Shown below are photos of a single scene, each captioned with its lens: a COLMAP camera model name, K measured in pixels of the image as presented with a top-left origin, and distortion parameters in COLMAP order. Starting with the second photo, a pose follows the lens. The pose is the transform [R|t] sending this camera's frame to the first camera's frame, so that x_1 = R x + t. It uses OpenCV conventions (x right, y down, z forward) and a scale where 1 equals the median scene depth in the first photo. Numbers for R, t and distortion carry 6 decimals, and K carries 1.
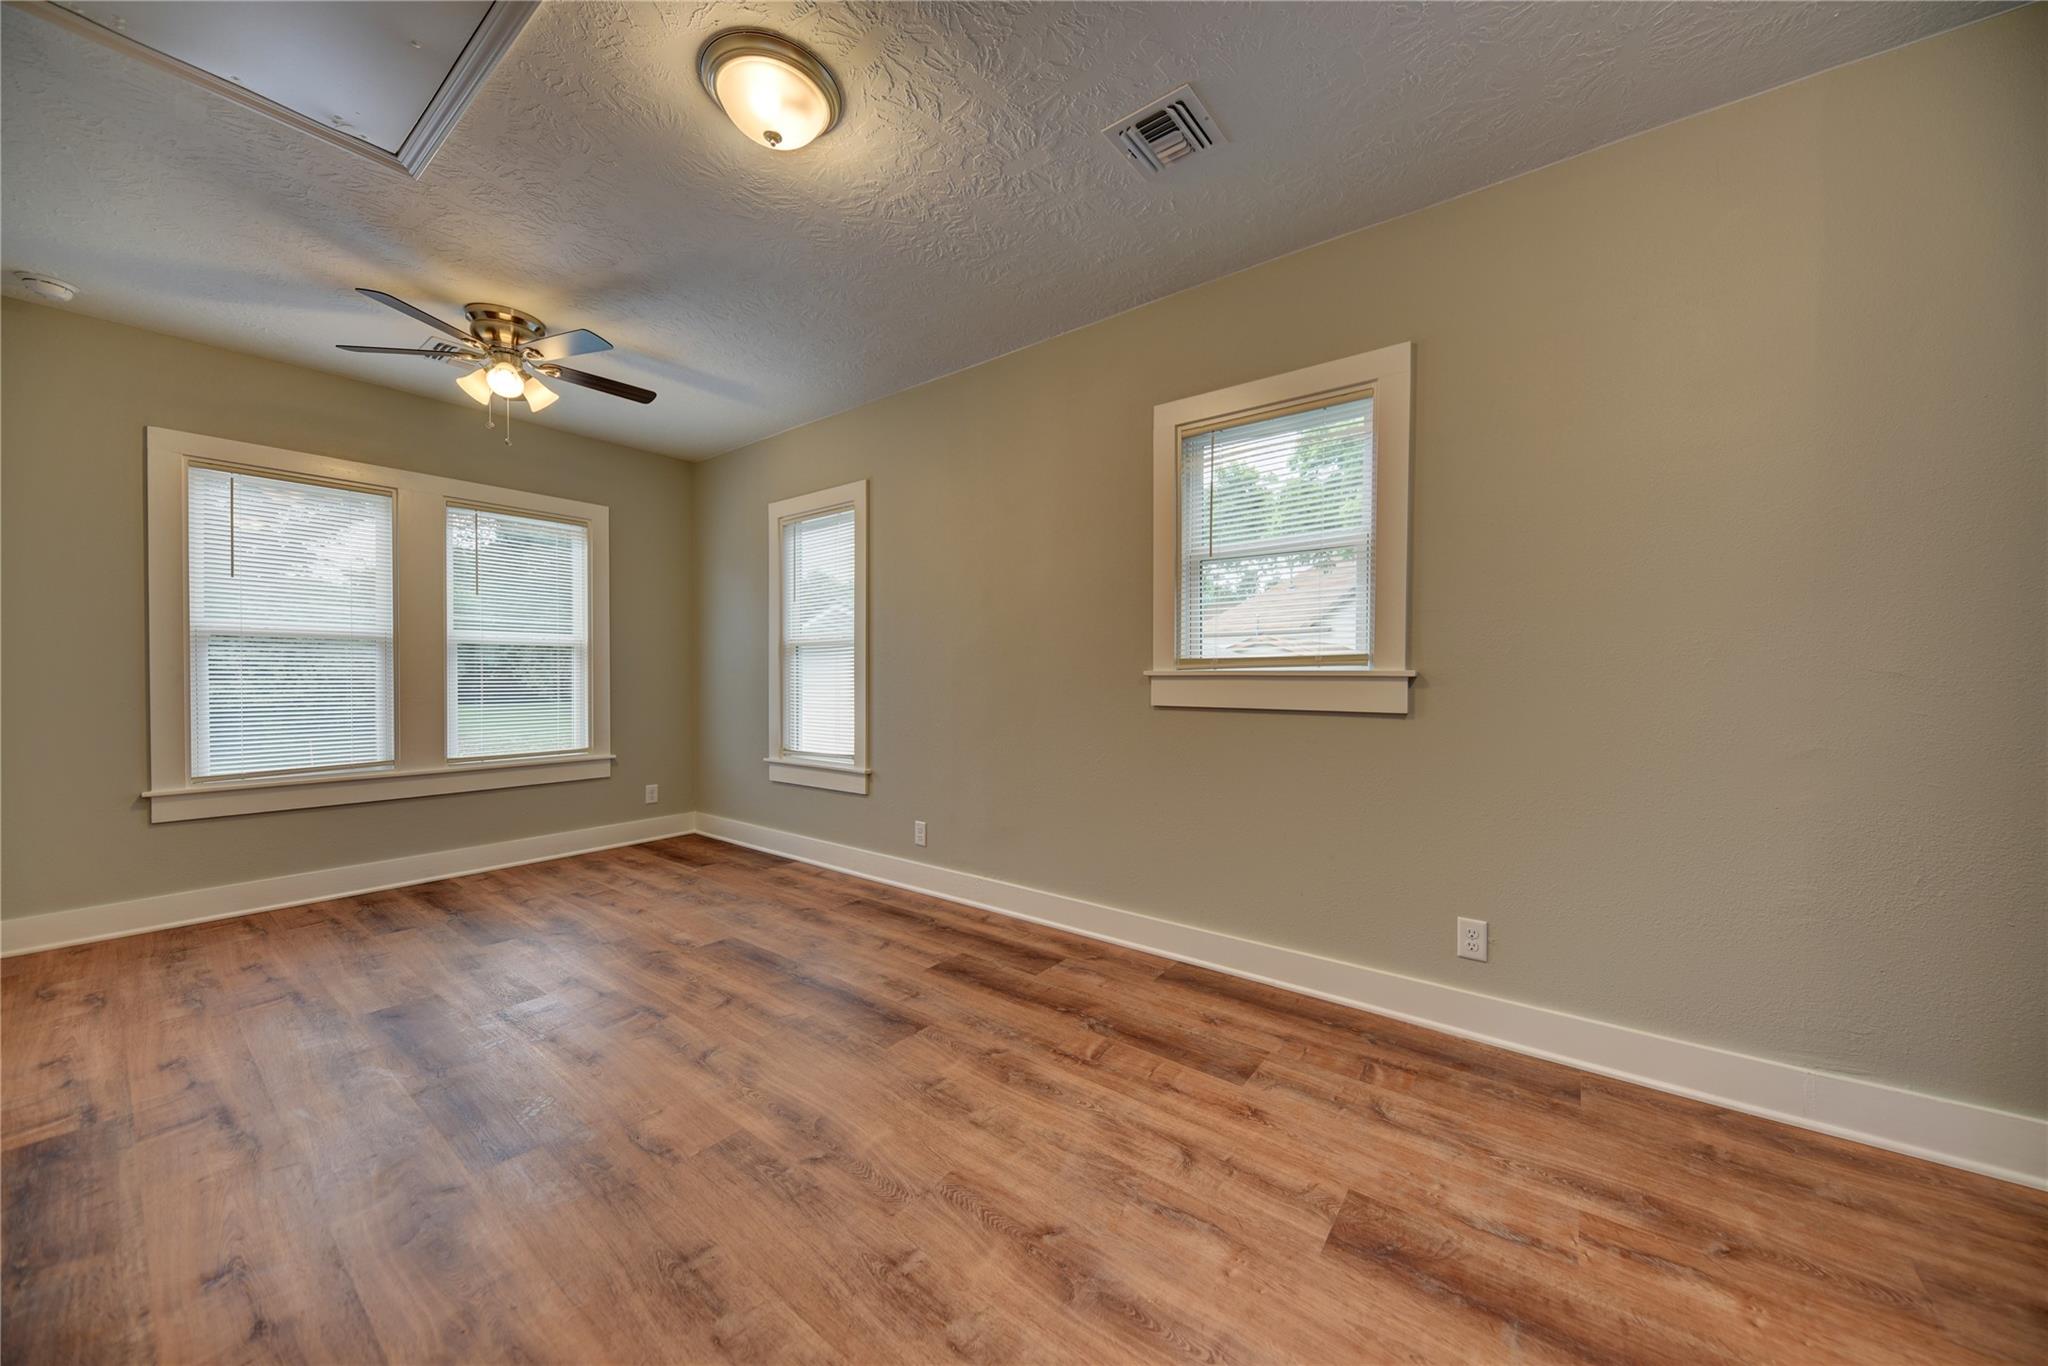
lens RADIAL K [[719.4, 0, 1057.9], [0, 719.4, 680.9], [0, 0, 1]] dist [0.000401, -0.003110]
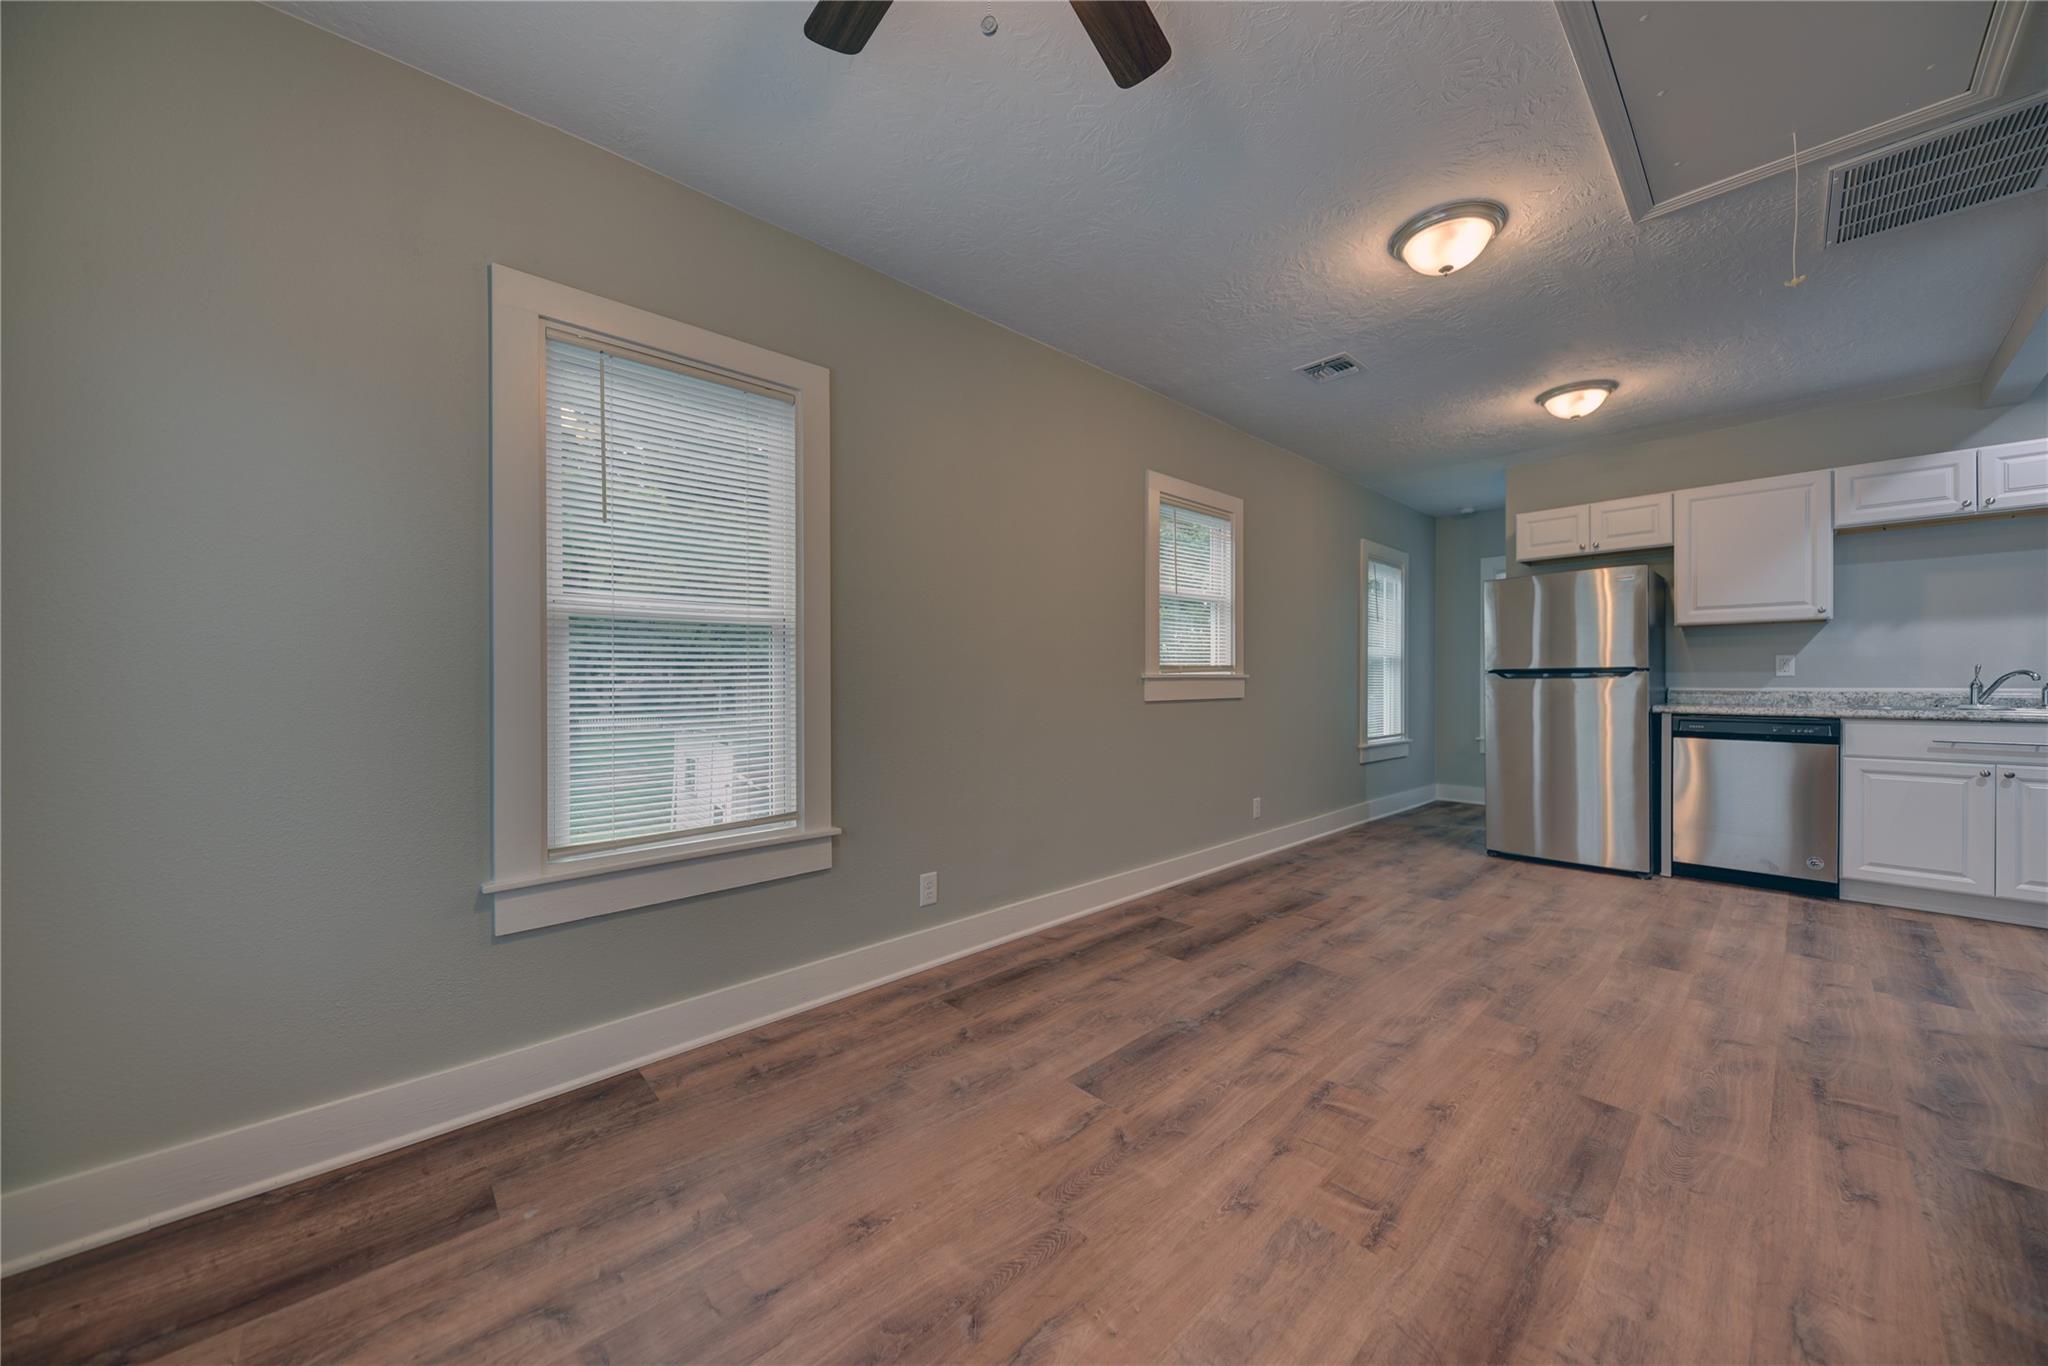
lens RADIAL K [[719.4, 0, 1036.2], [0, 719.4, 681.5], [0, 0, 1]] dist [0.000401, -0.003110]
pose [[0.181334, -0.009141, 0.983379, -1.168131], [0.015487, 0.999859, 0.006439, -0.012120], [-0.983300, 0.014062, 0.181450, 0.959858]]
